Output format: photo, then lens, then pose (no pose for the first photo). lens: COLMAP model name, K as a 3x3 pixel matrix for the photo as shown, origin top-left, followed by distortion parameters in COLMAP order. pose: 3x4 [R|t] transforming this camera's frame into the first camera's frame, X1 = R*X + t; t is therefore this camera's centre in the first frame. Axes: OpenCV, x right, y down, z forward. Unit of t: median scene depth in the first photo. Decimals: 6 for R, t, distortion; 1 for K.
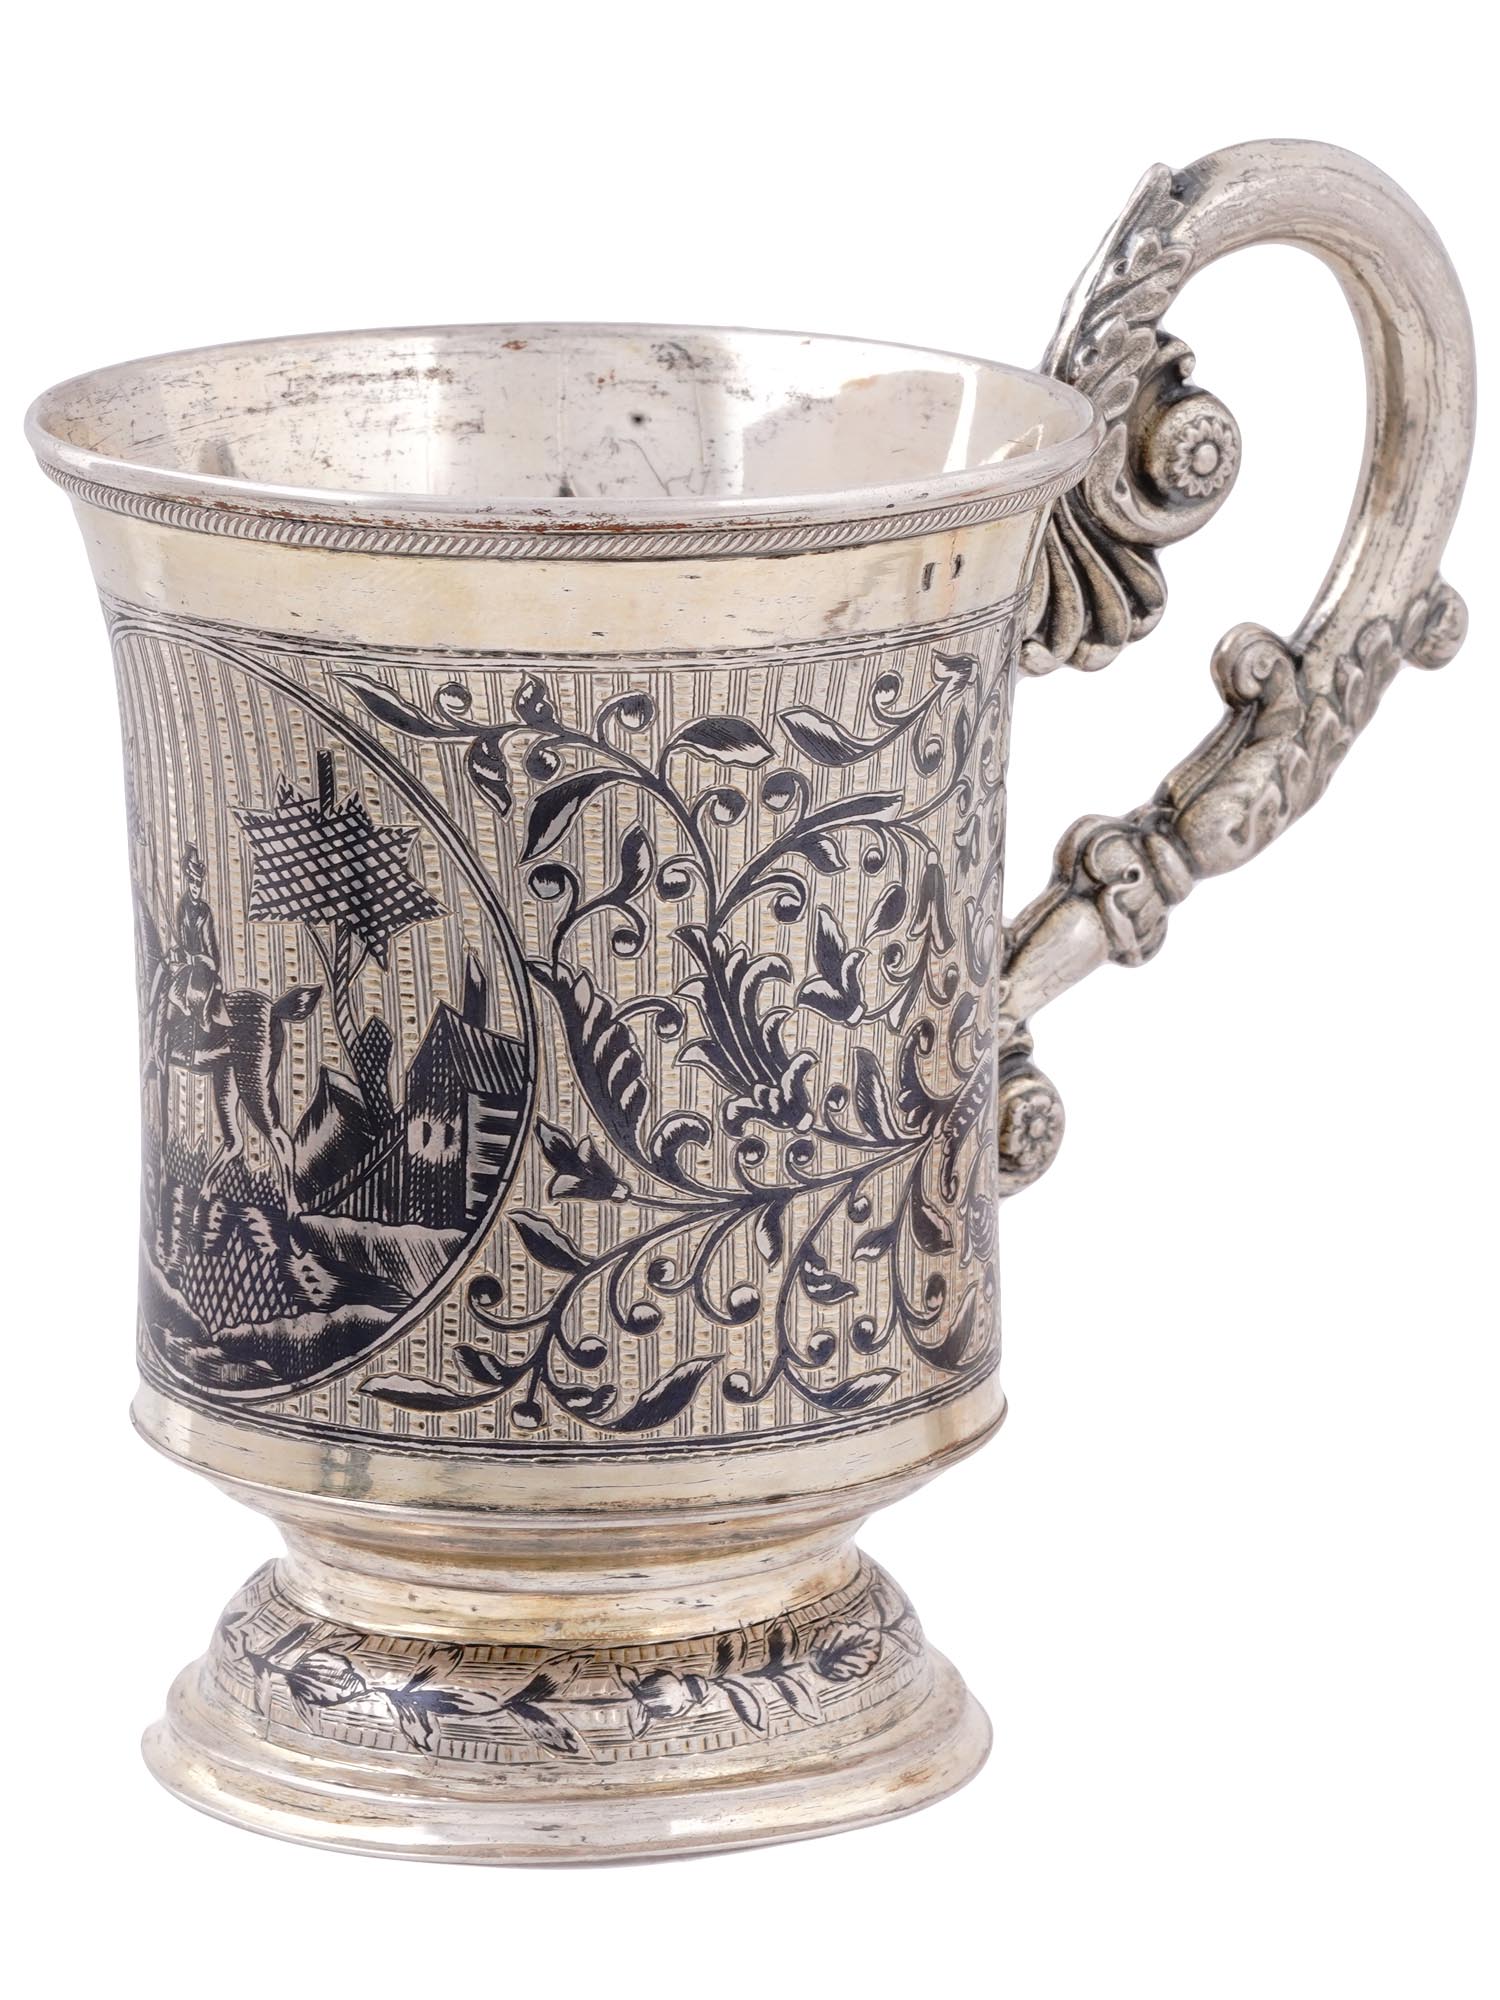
lens RADIAL K [[5792.7, 0, 750.0], [0, 5792.7, 1000.0], [0, 0, 1]] dist [-0.069994, -0.070278]
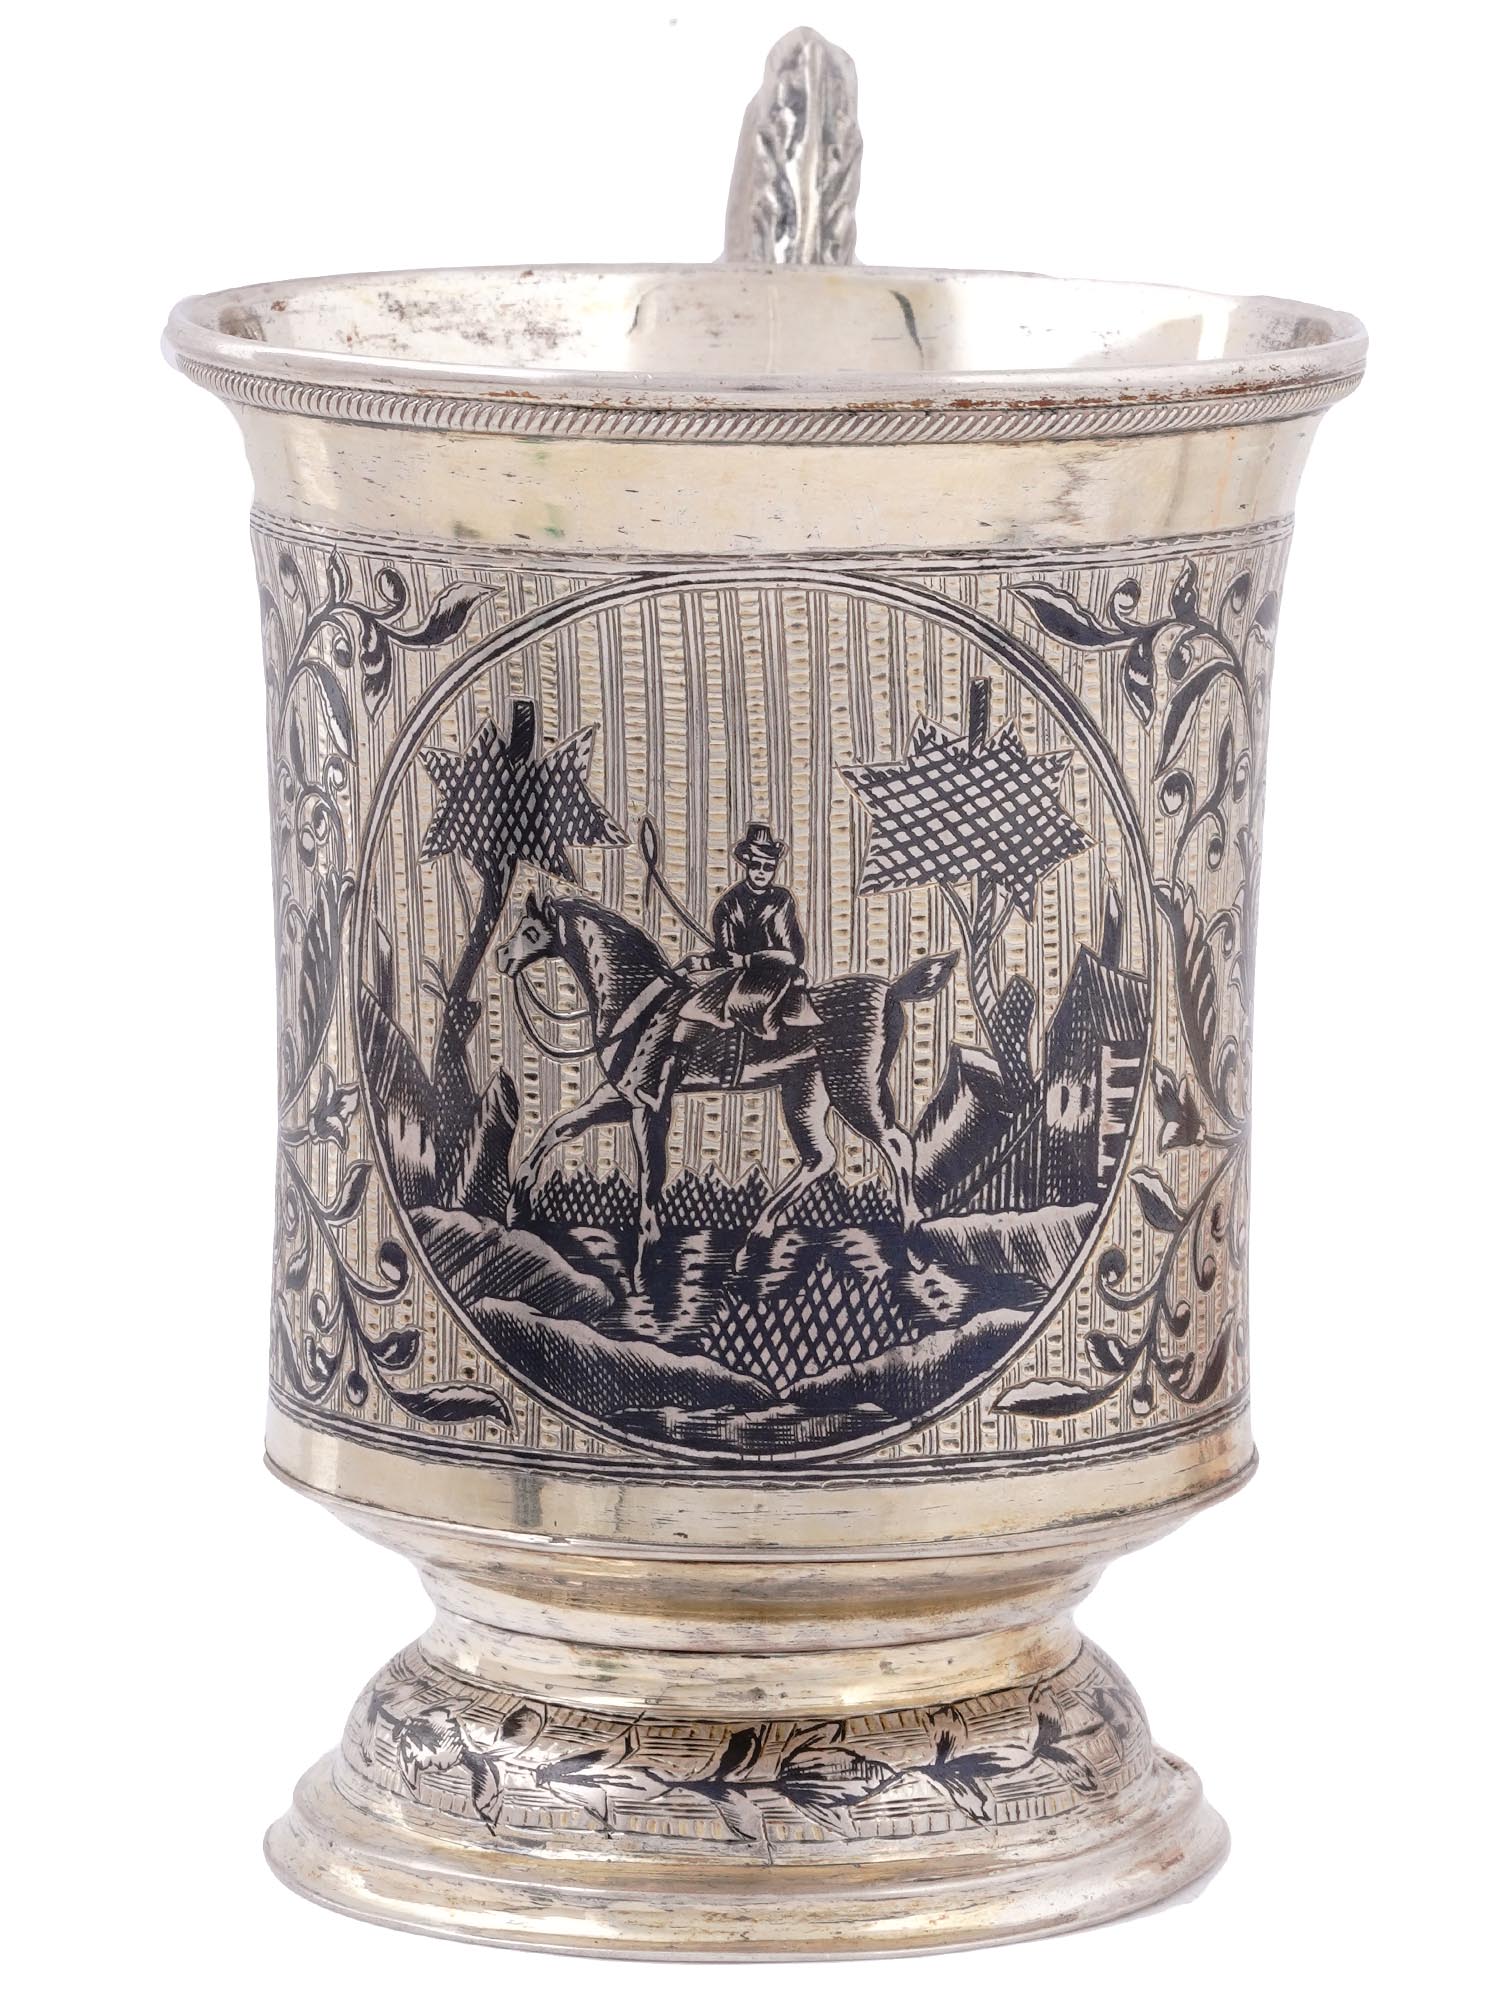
lens RADIAL K [[6659.0, 0, 750.0], [0, 6659.0, 1000.0], [0, 0, 1]] dist [-0.037468, -0.086186]
pose [[0.811222, -0.160592, 0.562254, -0.667295], [0.182920, 0.982983, 0.016844, -0.018032], [-0.555391, 0.089184, 0.826793, 0.176720]]
